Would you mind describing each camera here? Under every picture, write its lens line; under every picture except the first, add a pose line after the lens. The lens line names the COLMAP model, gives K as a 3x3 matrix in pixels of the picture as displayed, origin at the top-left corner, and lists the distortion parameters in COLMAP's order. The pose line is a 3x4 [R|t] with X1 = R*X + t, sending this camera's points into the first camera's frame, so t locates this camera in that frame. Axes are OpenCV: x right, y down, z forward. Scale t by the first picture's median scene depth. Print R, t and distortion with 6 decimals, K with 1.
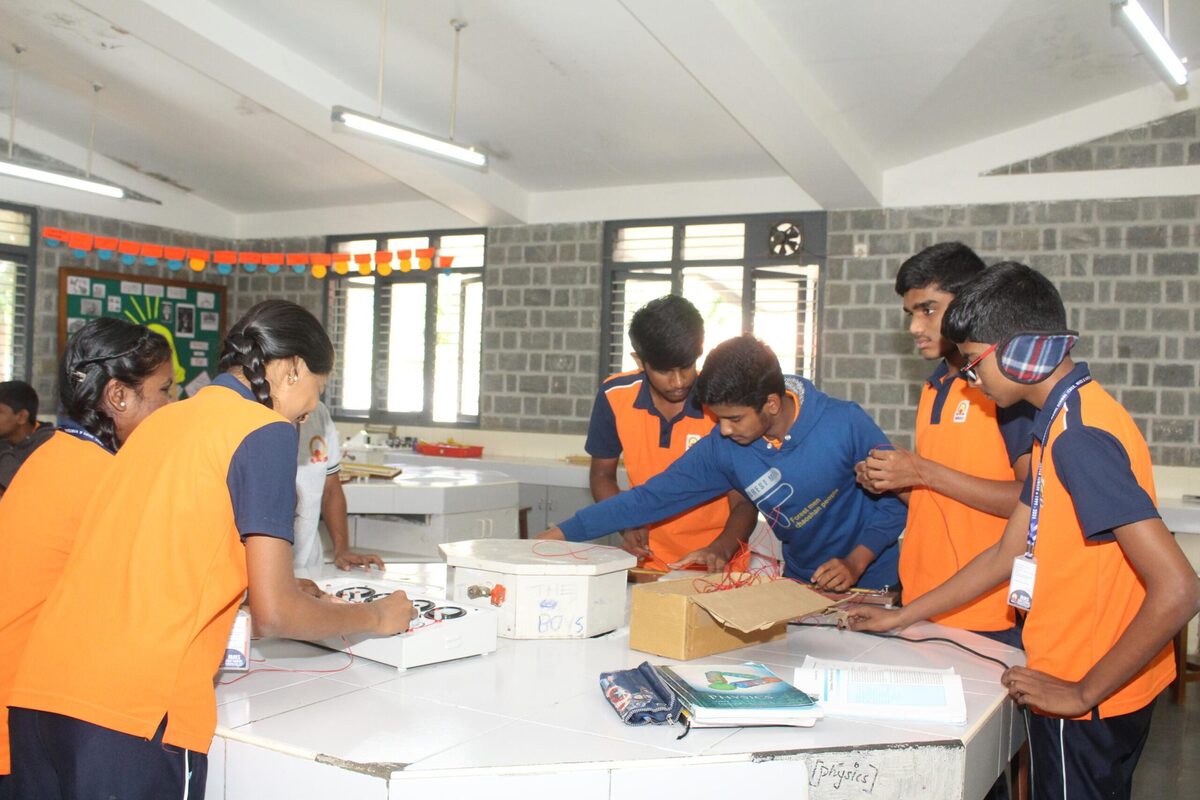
lens RADIAL K [[1171.7, 0, 601.7], [0, 1171.7, 394.2], [0, 0, 1]] dist [-0.091874, 0.000000]
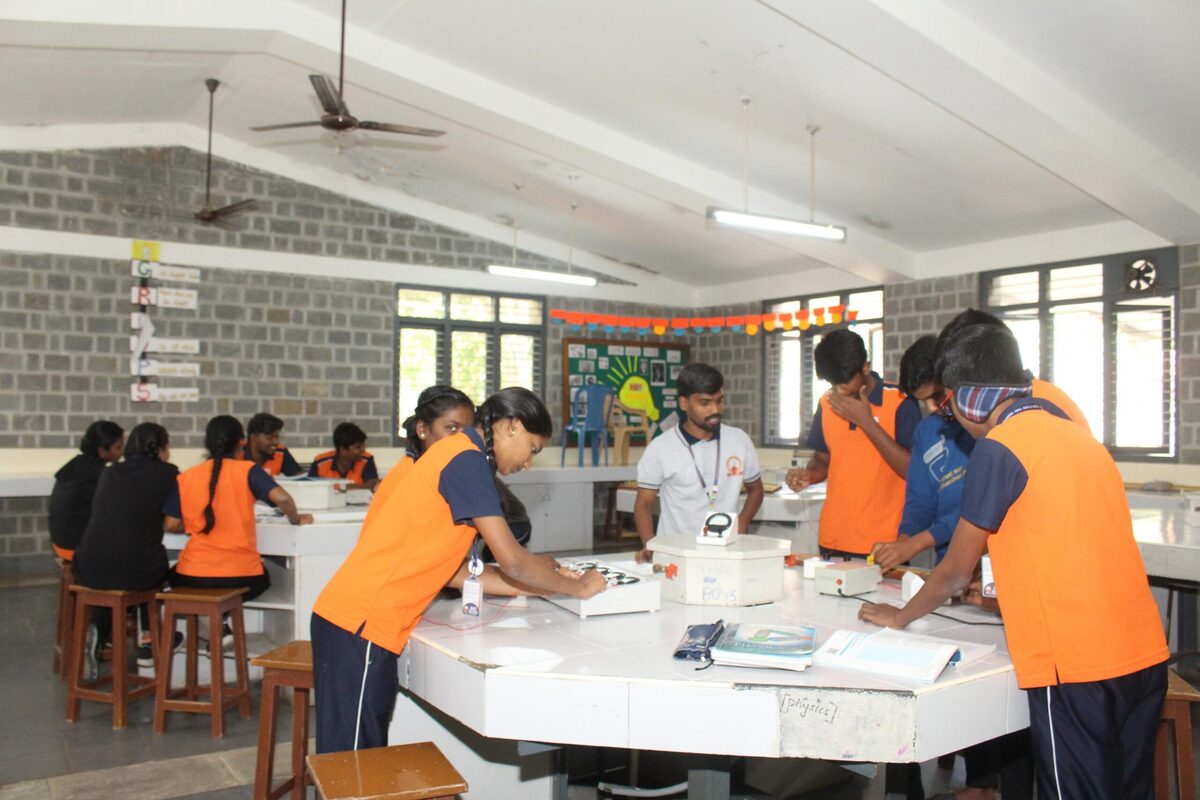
lens RADIAL K [[984.5, 0, 597.7], [0, 984.5, 375.3], [0, 0, 1]] dist [-0.167063, 0.134694]
pose [[0.888659, -0.045675, -0.456289, 0.101190], [0.021821, 0.998112, -0.057414, 0.001571], [0.458050, 0.041065, 0.887978, -0.020234]]
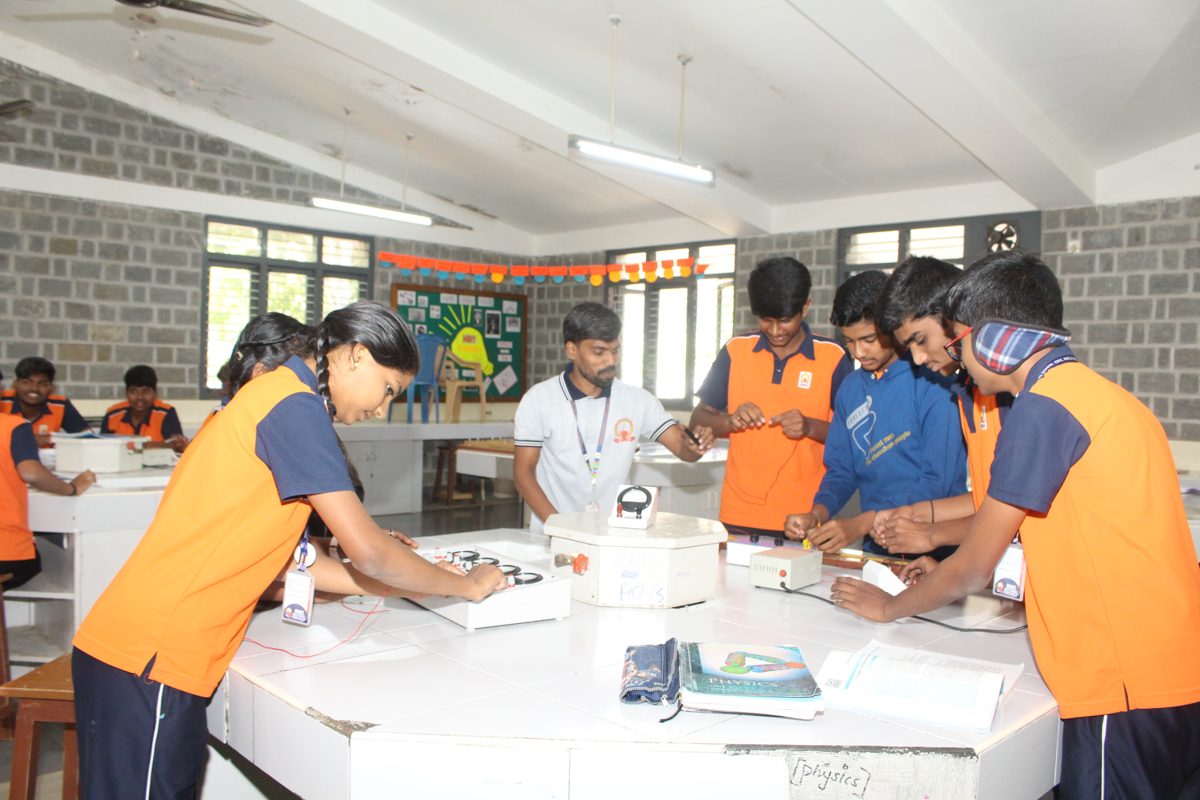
lens RADIAL K [[984.5, 0, 601.3], [0, 984.5, 400.5], [0, 0, 1]] dist [-0.167063, 0.134694]
pose [[0.959576, -0.000001, -0.281450, 0.048952], [0.004089, 0.999894, 0.013938, 0.003302], [0.281420, -0.014525, 0.959475, 0.042616]]
